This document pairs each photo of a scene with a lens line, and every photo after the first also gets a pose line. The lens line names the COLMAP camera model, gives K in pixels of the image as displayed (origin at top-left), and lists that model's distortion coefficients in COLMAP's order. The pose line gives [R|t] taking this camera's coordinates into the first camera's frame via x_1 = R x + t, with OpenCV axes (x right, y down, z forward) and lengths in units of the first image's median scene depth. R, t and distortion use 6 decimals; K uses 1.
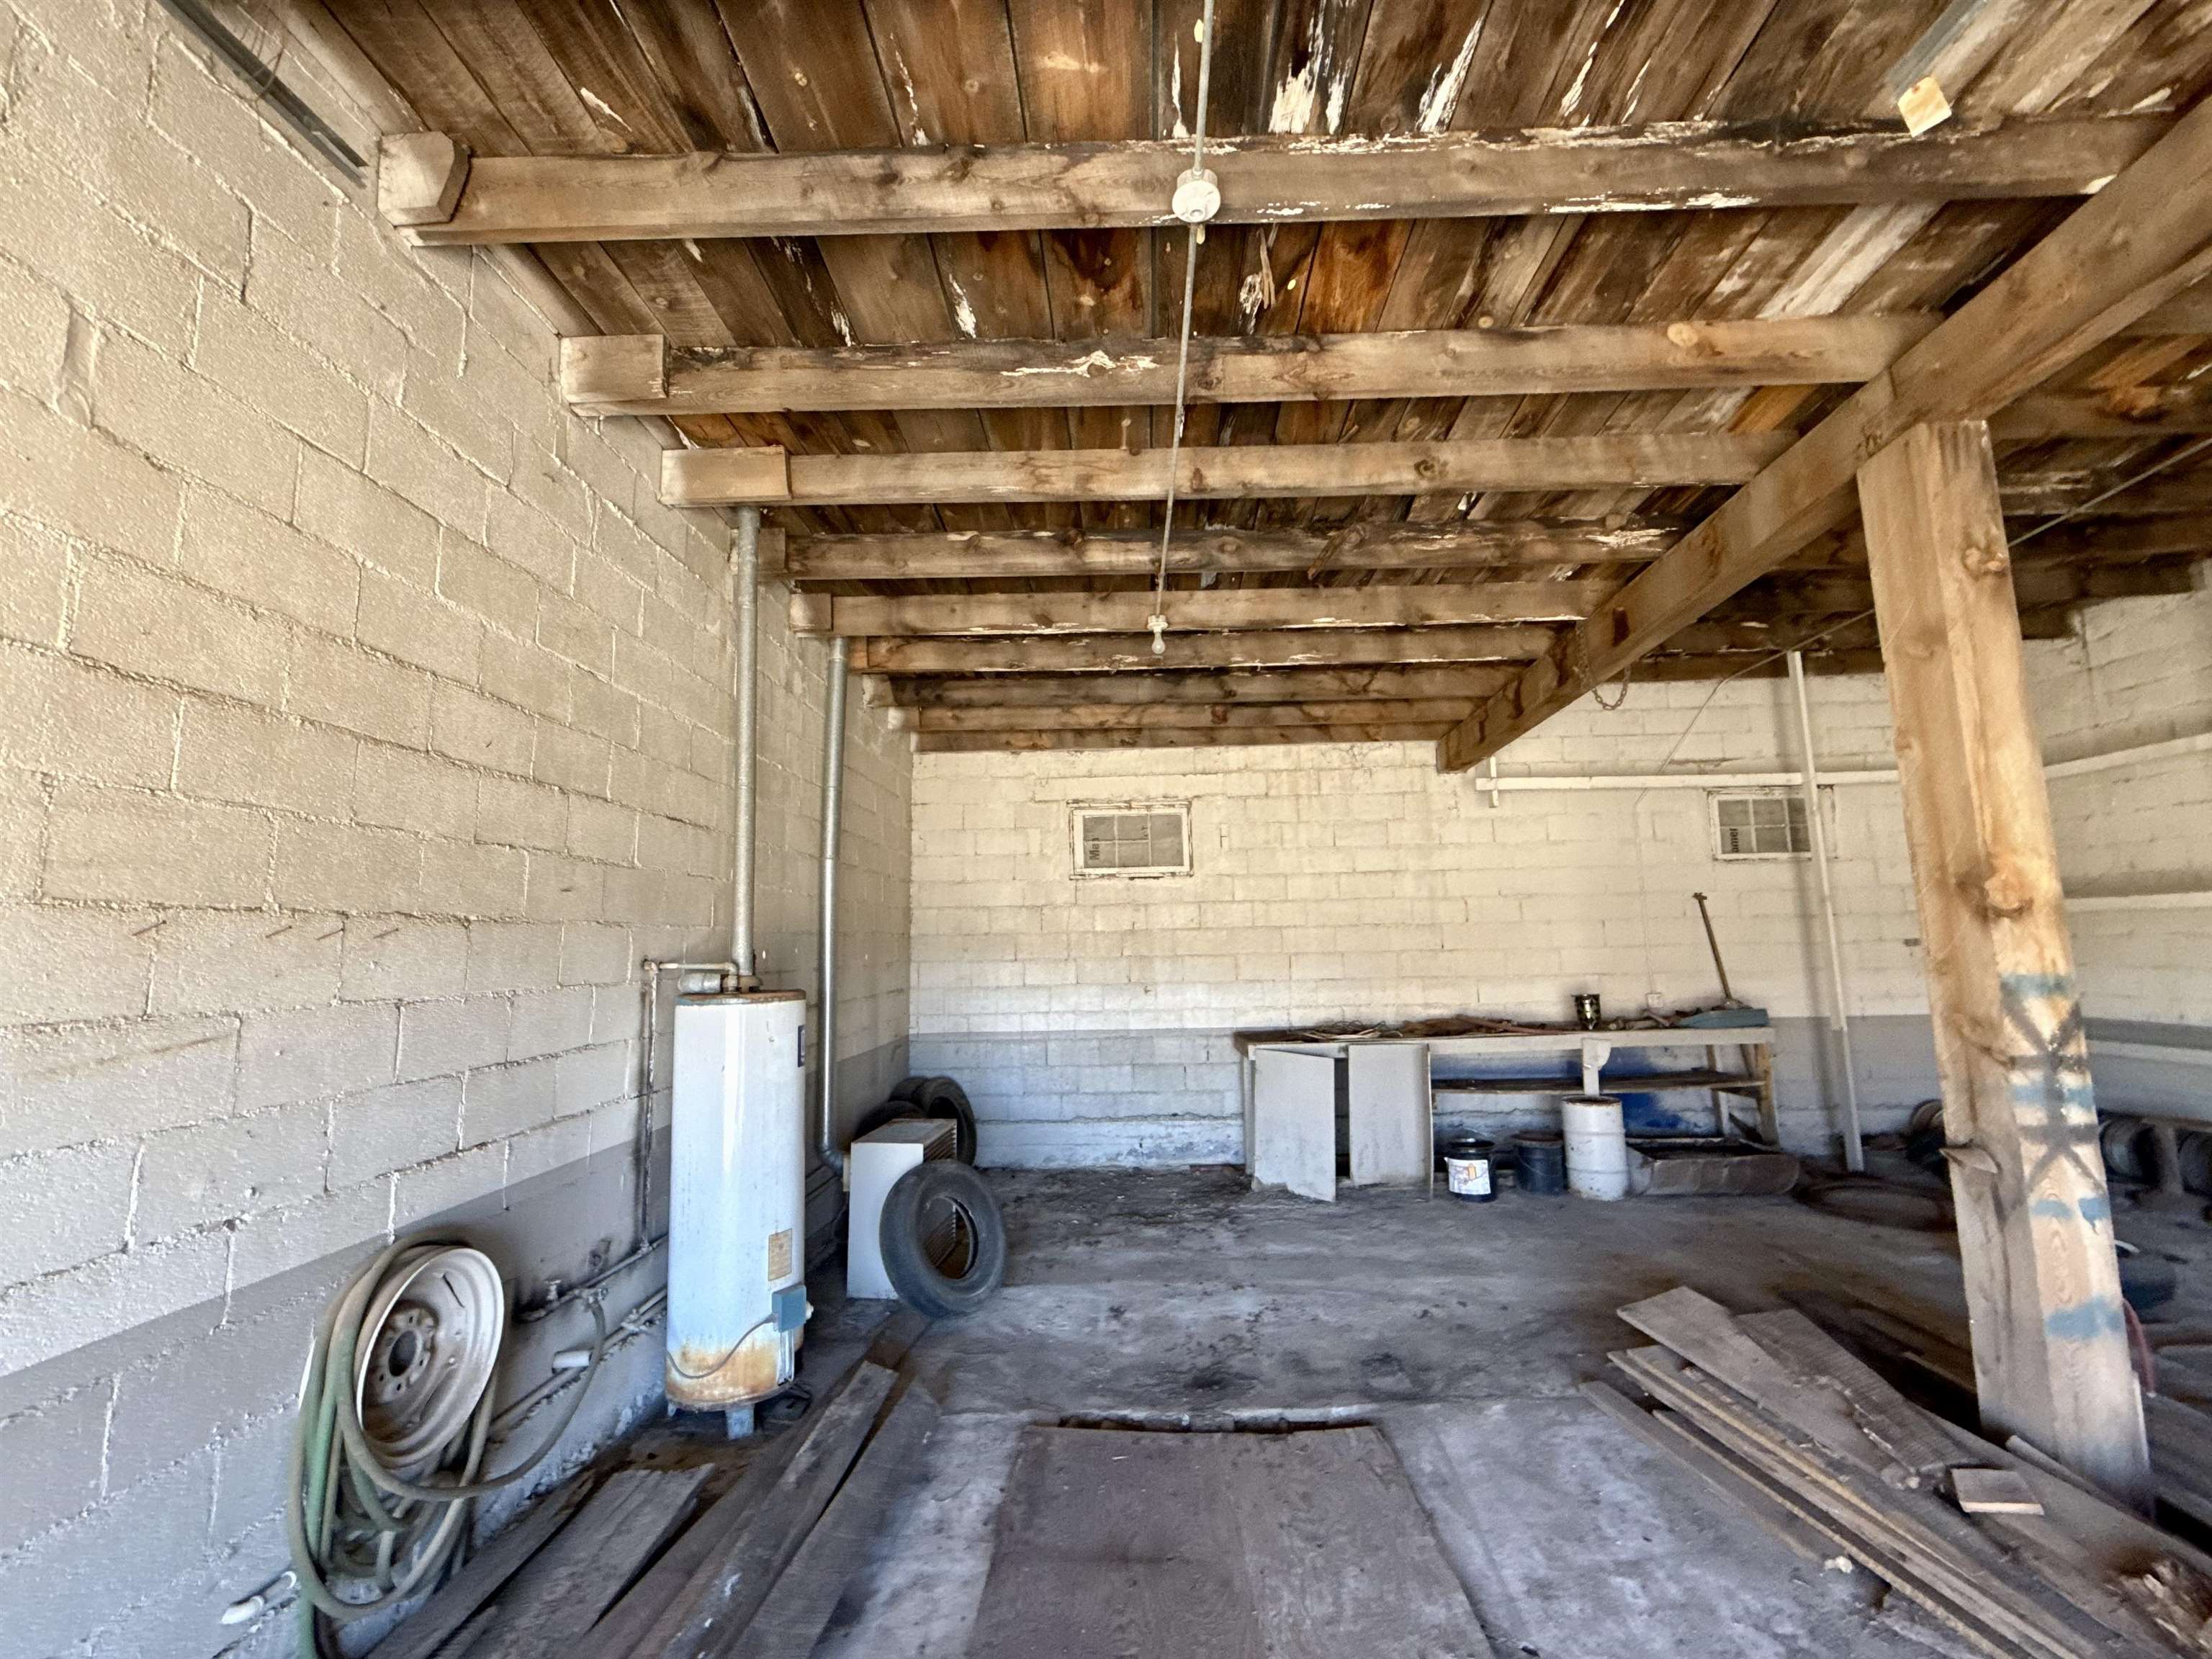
lens RADIAL K [[952.3, 0, 1104.3], [0, 952.3, 826.2], [0, 0, 1]] dist [-0.000742, 0.000953]
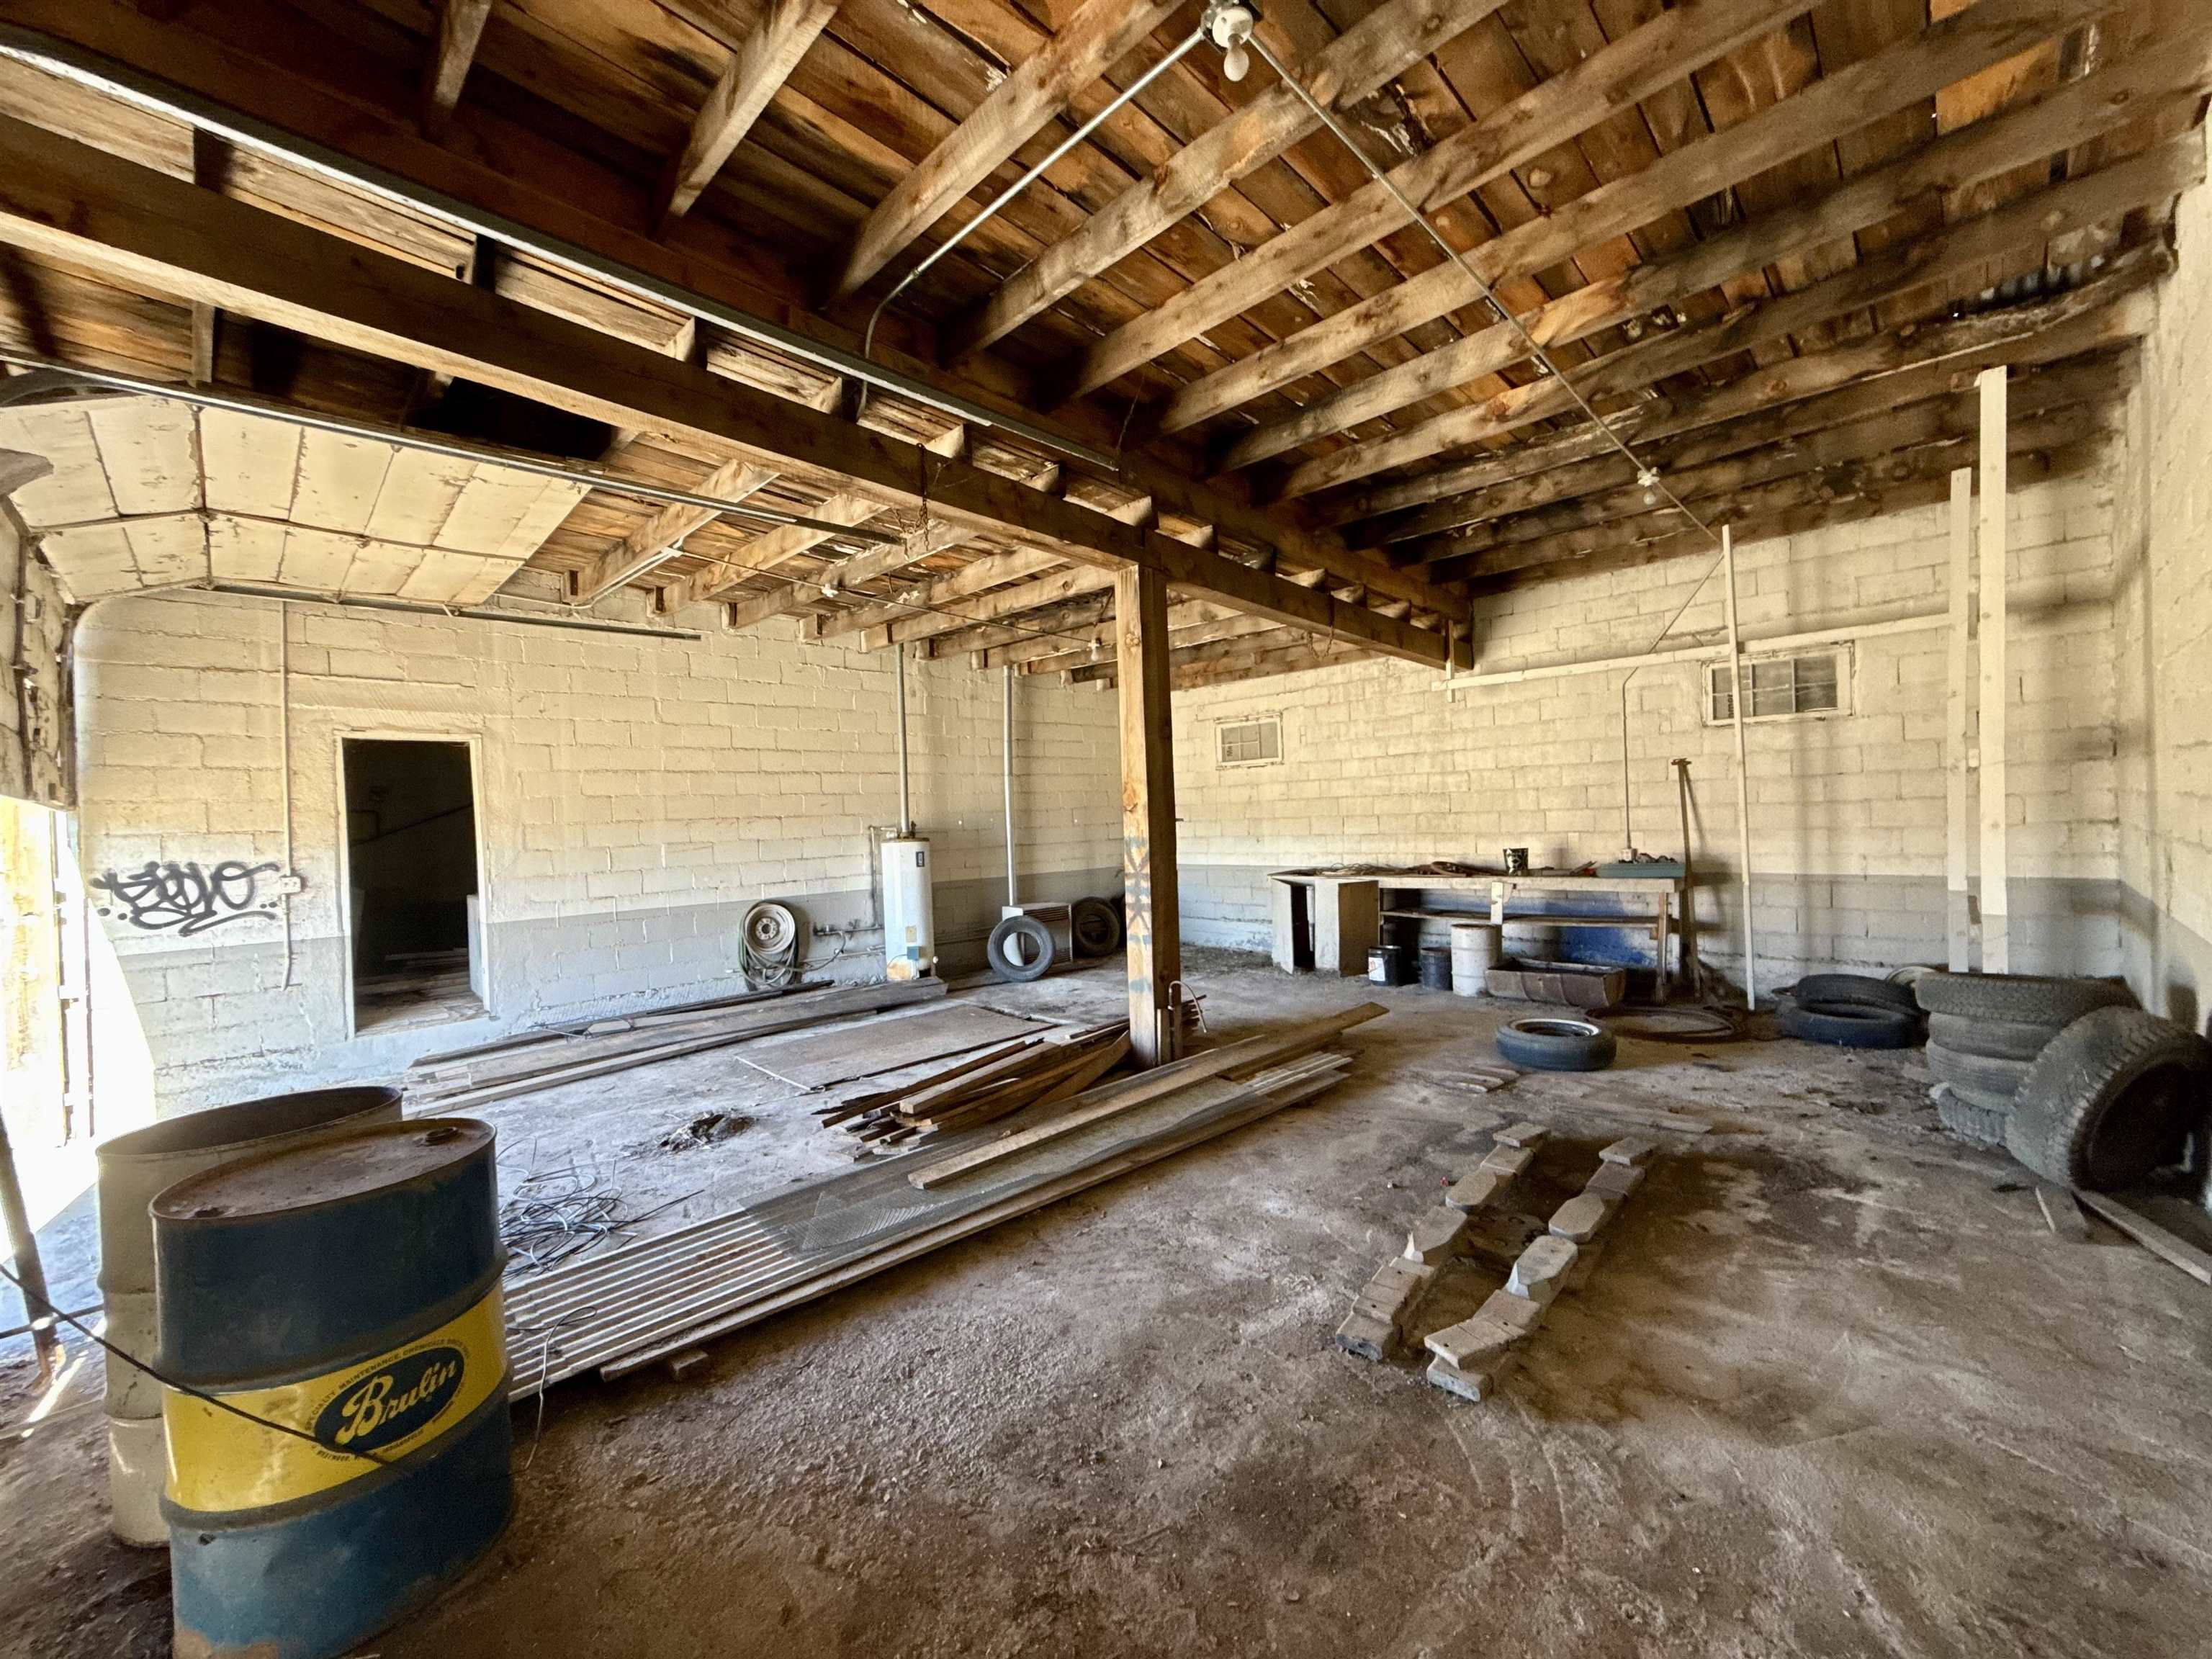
lens RADIAL K [[877.4, 0, 1095.0], [0, 877.4, 823.2], [0, 0, 1]] dist [-0.000688, -0.000350]
pose [[0.729649, -0.001036, -0.683821, 1.387229], [0.105823, 0.988123, 0.111418, -0.066873], [0.675584, -0.153660, 0.721093, -0.314368]]
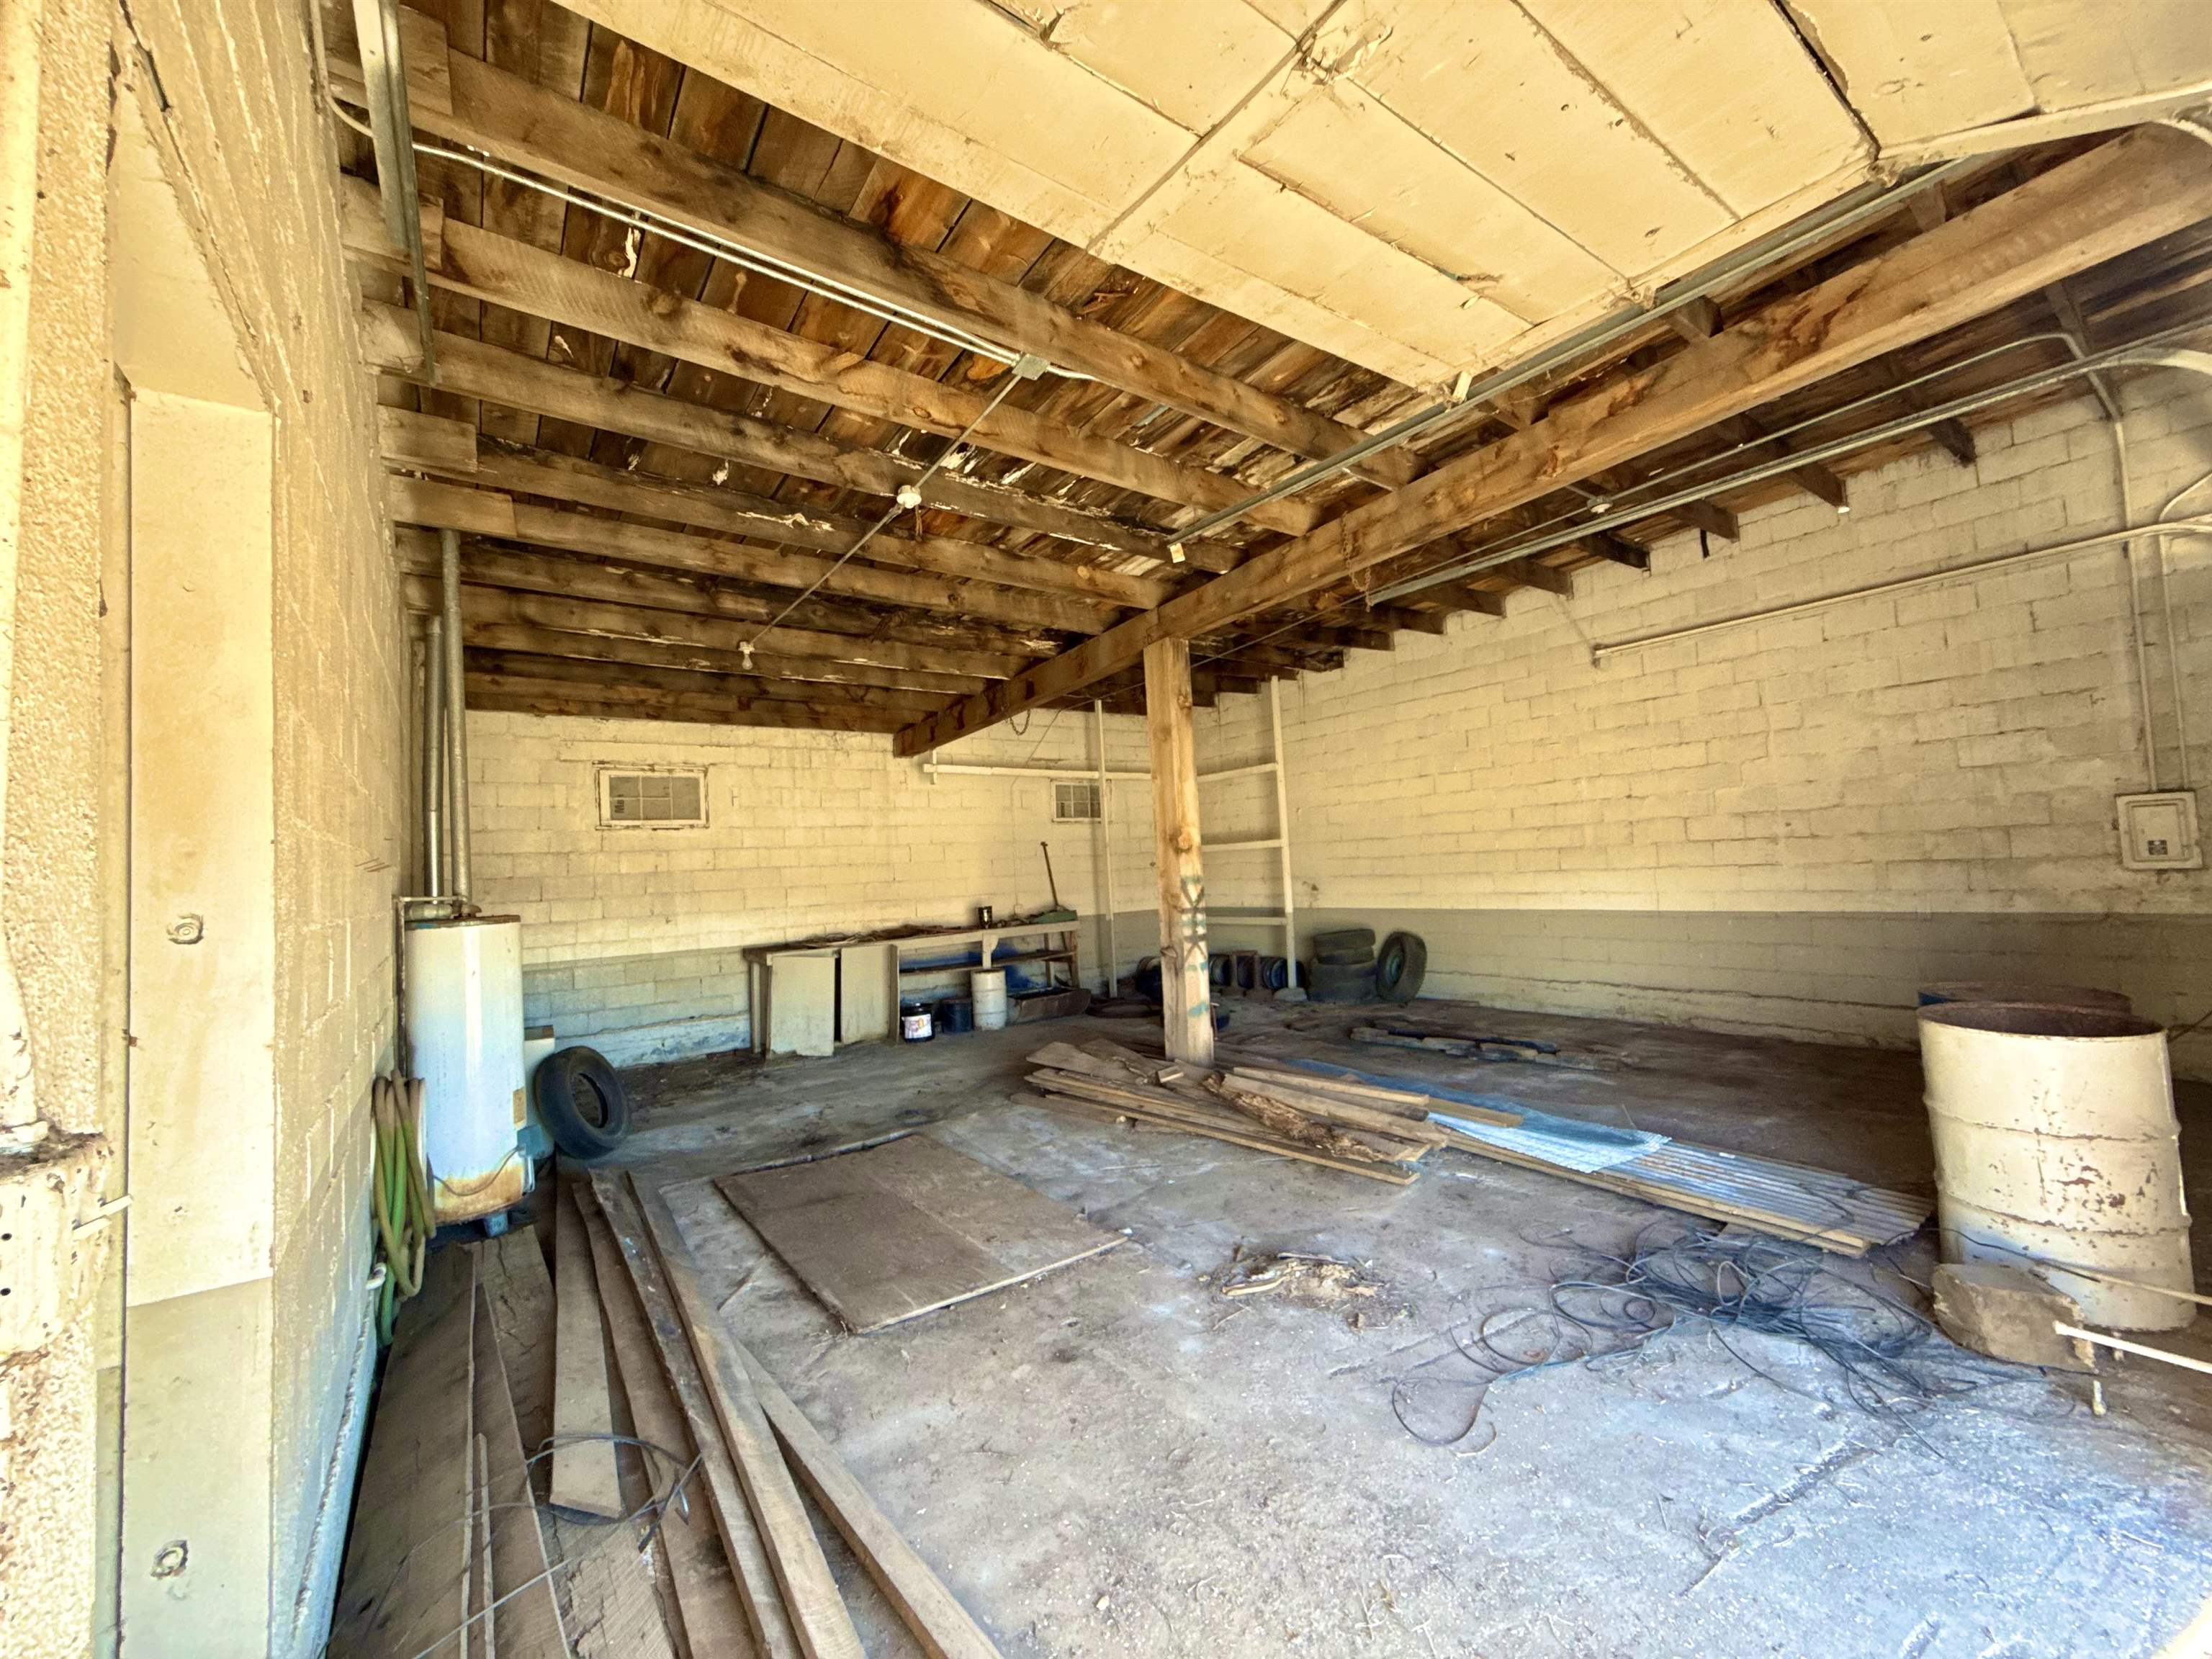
lens RADIAL K [[877.4, 0, 1099.3], [0, 877.4, 826.2], [0, 0, 1]] dist [-0.000688, -0.000350]
pose [[0.787209, 0.012306, 0.616564, -0.368558], [-0.044650, 0.998314, 0.037083, -0.026577], [-0.615068, -0.056721, 0.786431, -0.380605]]
